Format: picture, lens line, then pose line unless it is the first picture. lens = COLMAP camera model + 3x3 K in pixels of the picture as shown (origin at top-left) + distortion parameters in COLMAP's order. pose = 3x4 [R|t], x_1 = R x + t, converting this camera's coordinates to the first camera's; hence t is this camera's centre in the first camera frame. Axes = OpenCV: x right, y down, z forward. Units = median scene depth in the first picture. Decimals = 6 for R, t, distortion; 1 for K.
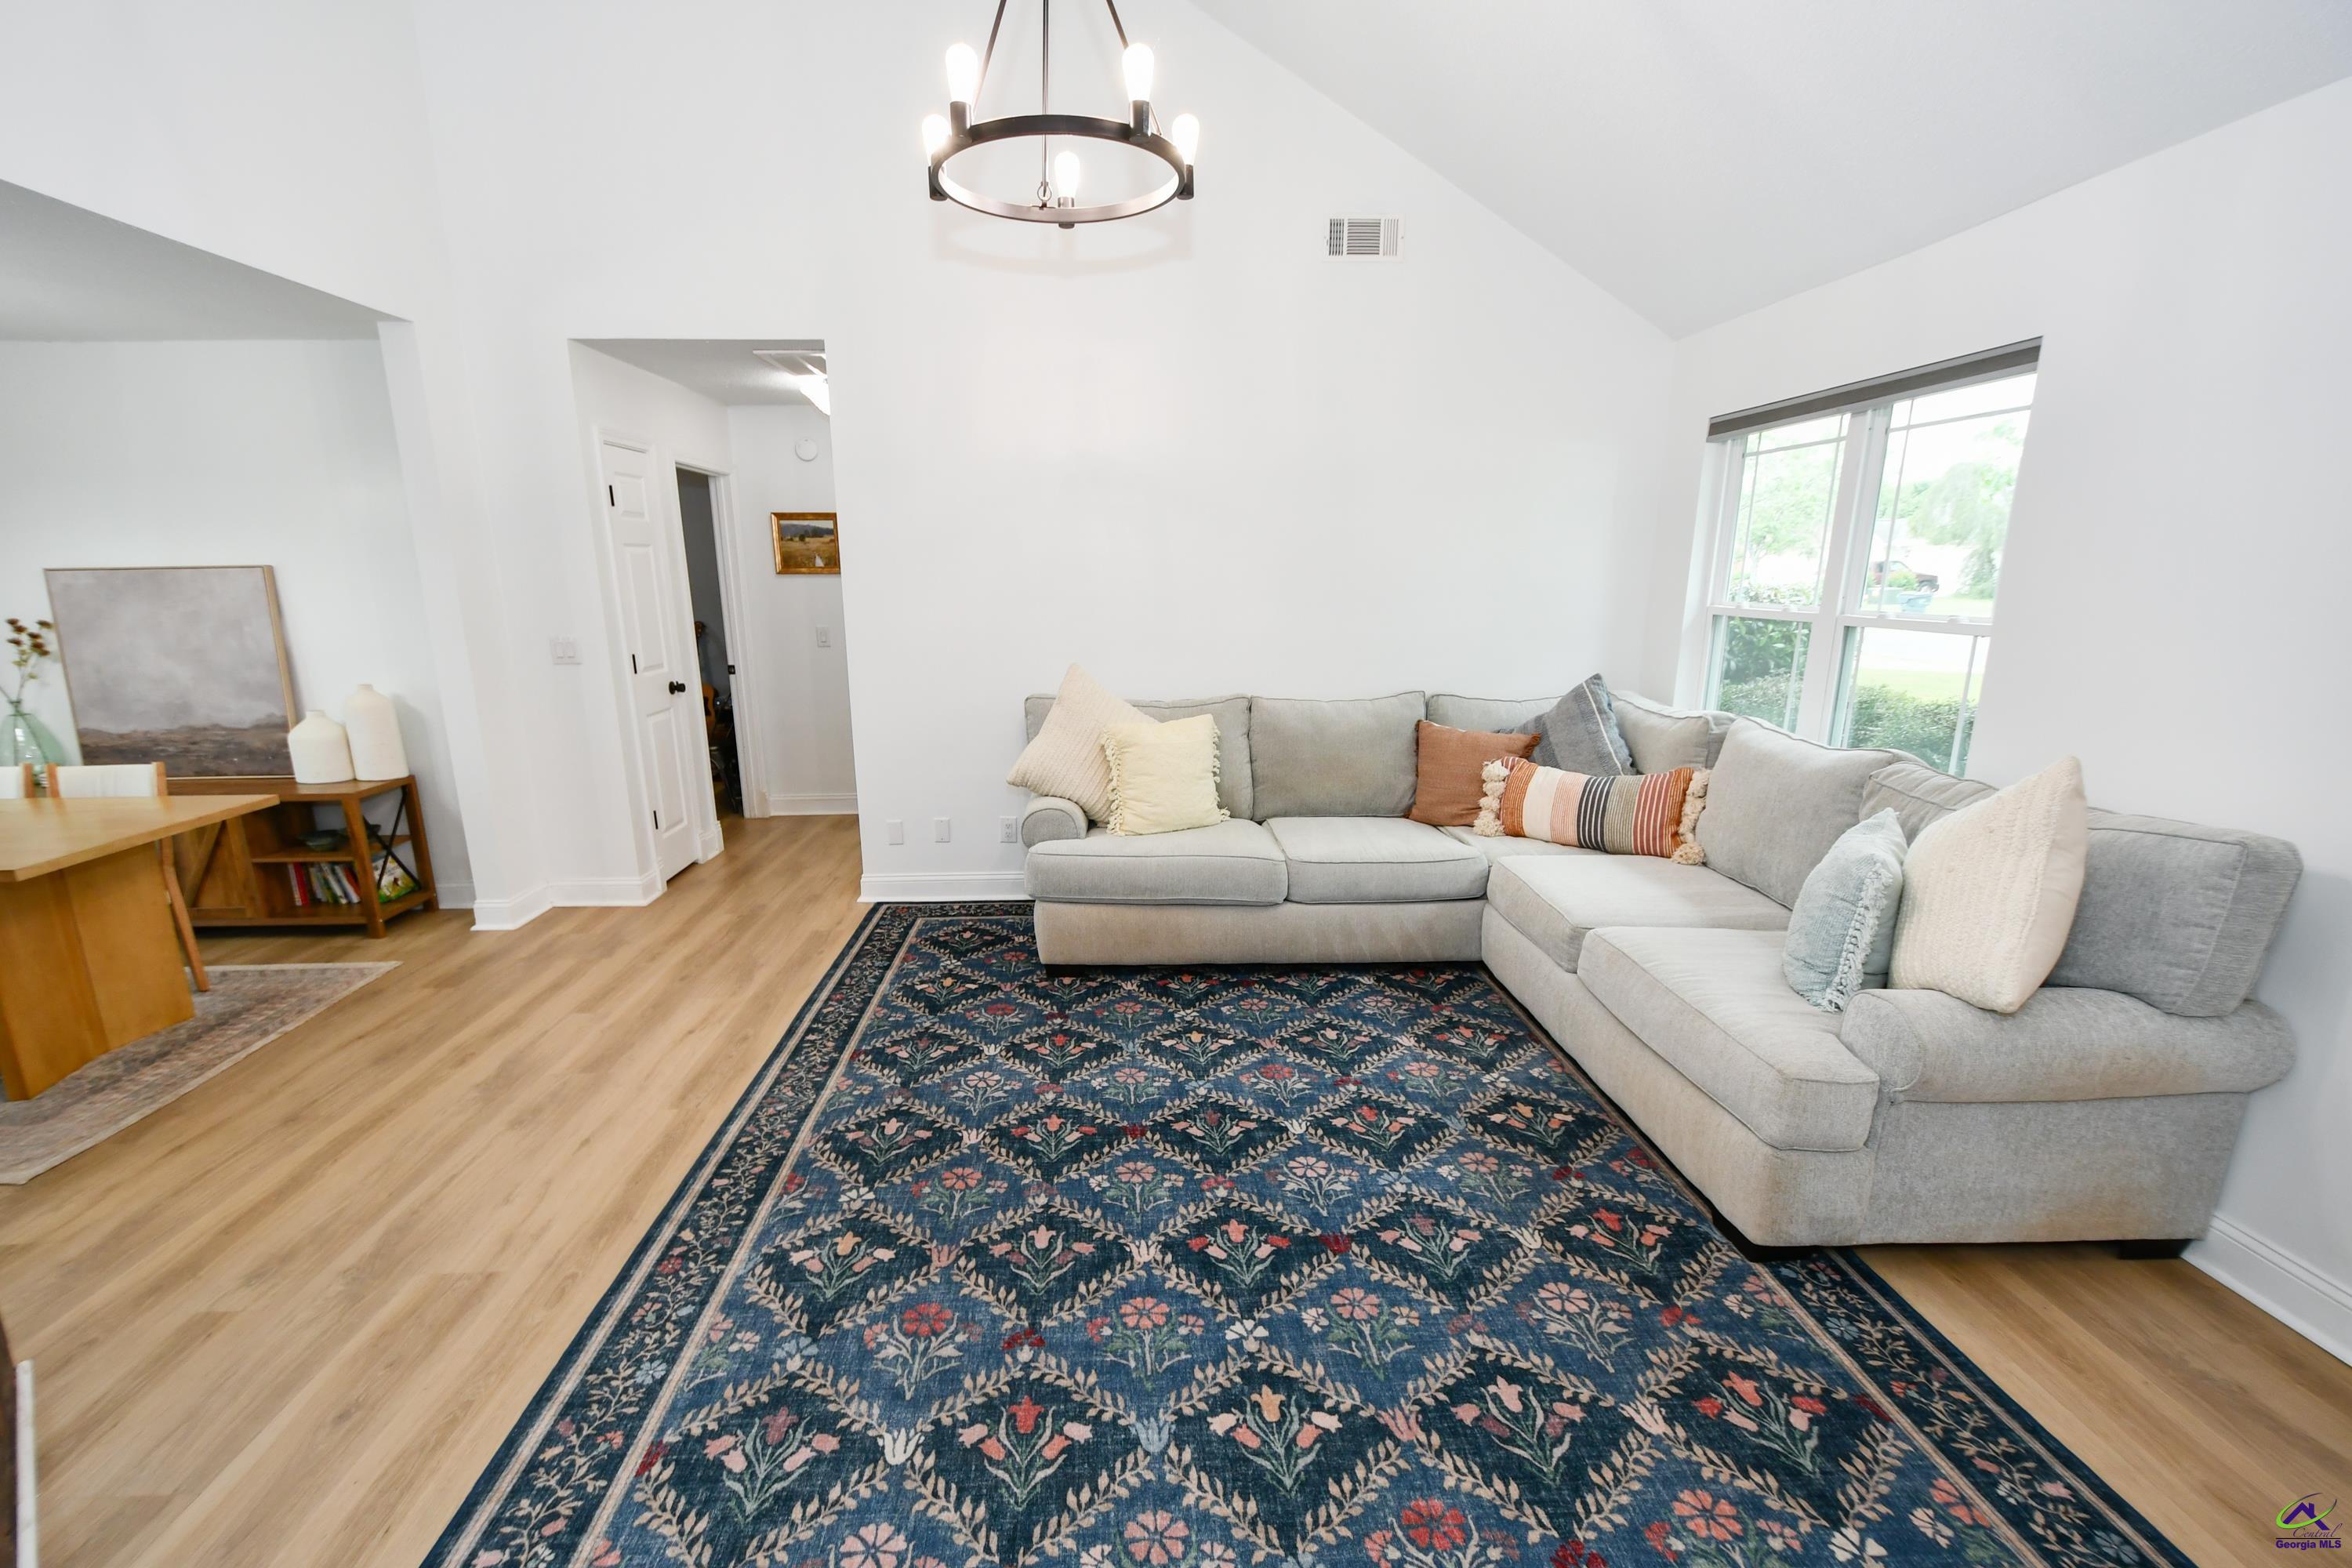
lens RADIAL K [[1026.2, 0, 1148.7], [0, 1026.2, 822.9], [0, 0, 1]] dist [0.002802, -0.004133]
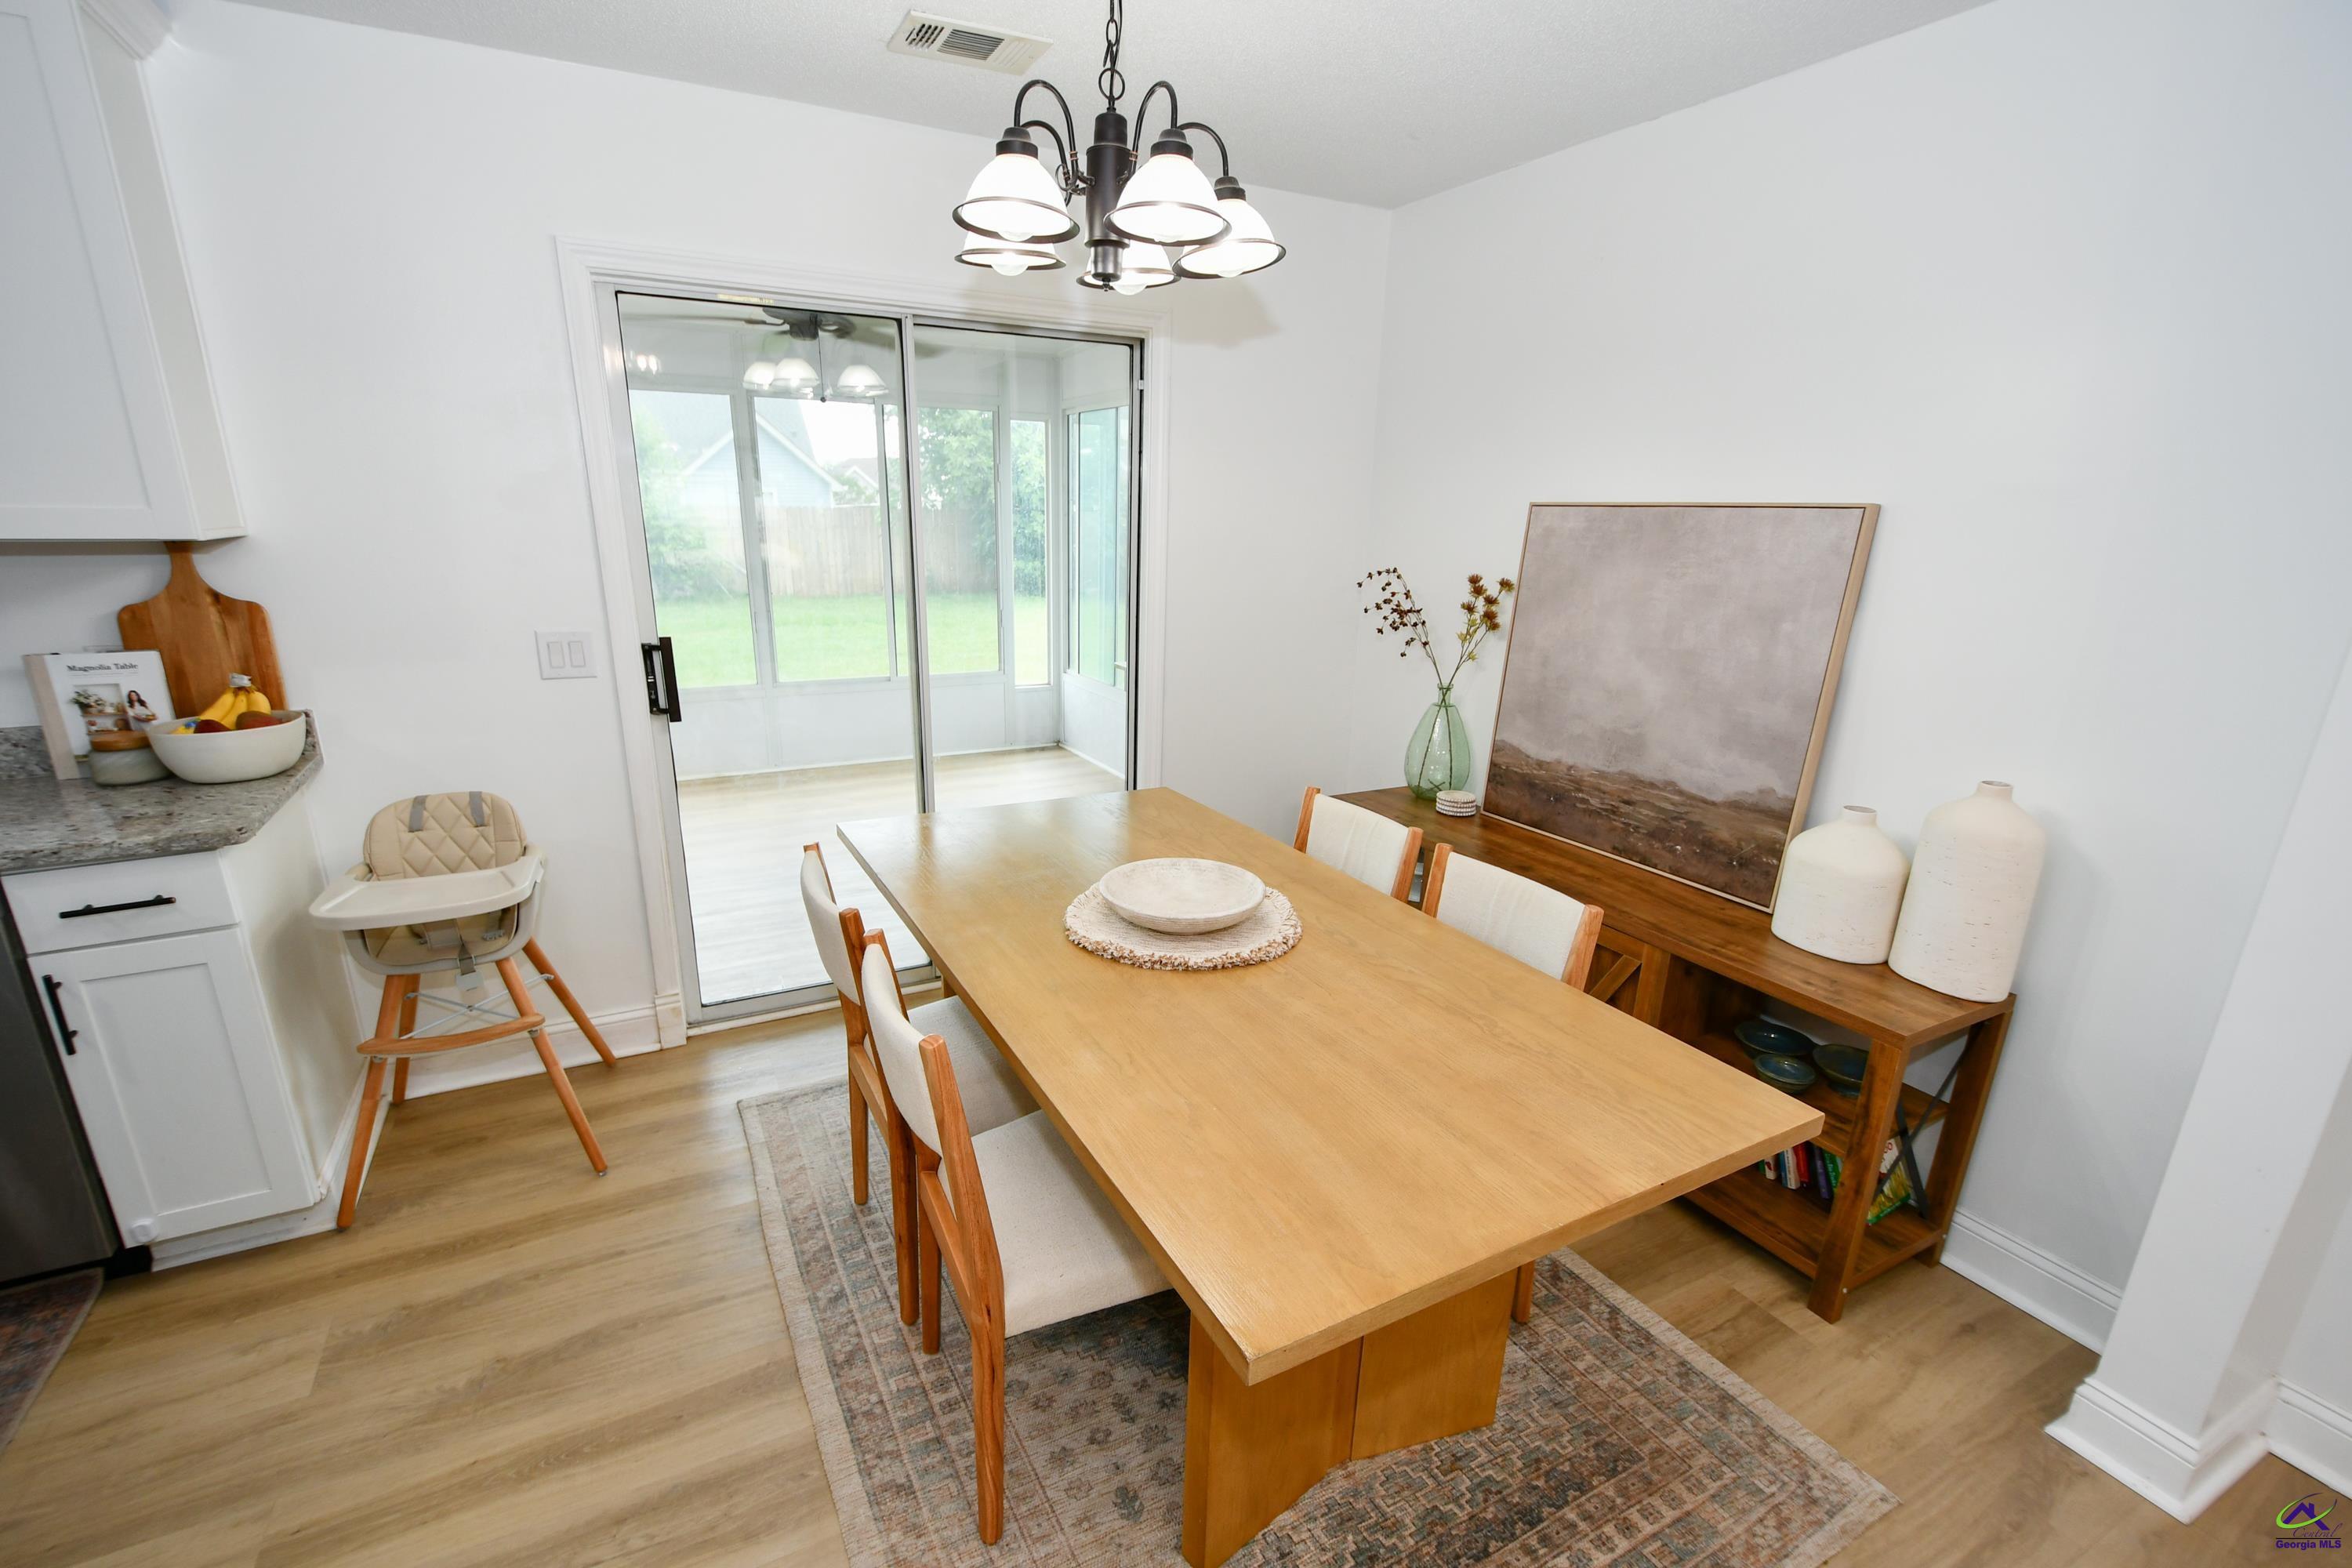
lens RADIAL K [[1030.0, 0, 1146.6], [0, 1030.0, 819.7], [0, 0, 1]] dist [-0.001289, -0.002056]
pose [[0.423955, 0.278547, -0.861785, -0.696002], [-0.237527, 0.952420, 0.190991, -0.152980], [0.873981, 0.123726, 0.469945, 0.621122]]
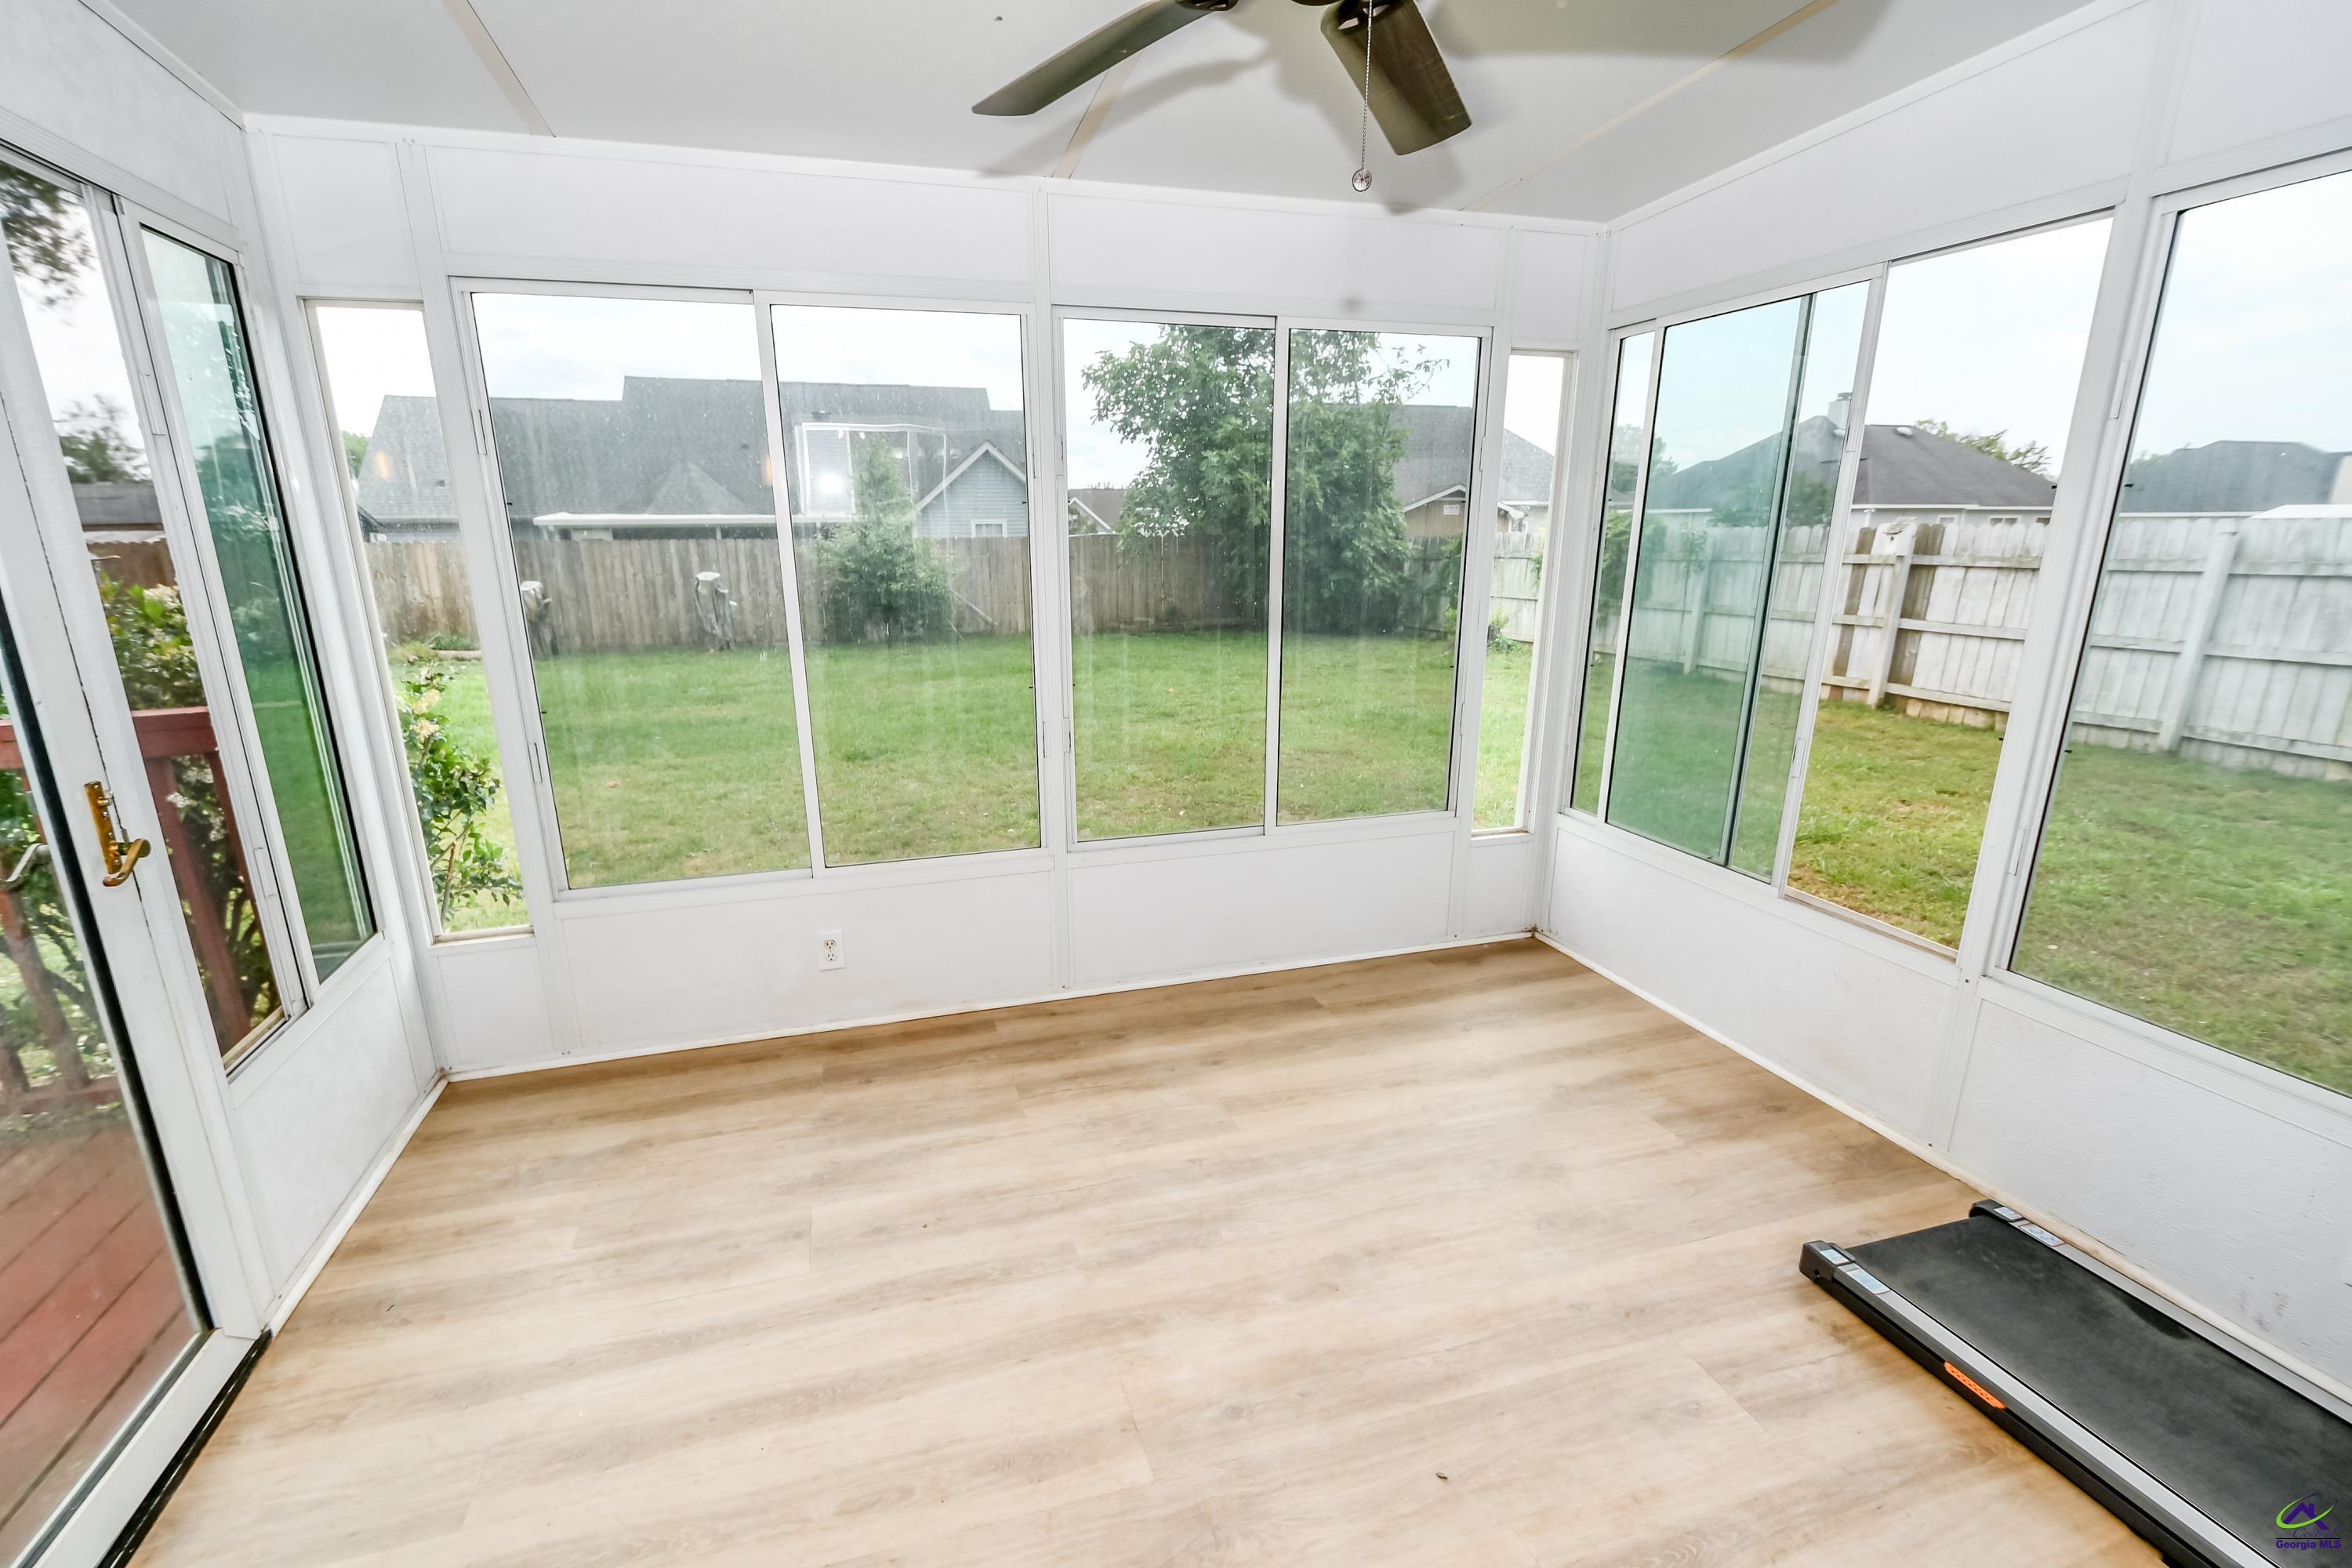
lens RADIAL K [[1027.2, 0, 1146.8], [0, 1027.2, 815.7], [0, 0, 1]] dist [0.004639, -0.006297]
pose [[0.242903, 0.265912, -0.932893, -1.613265], [-0.229400, 0.950164, 0.211104, -0.134246], [0.942536, 0.162727, 0.291798, 0.647298]]
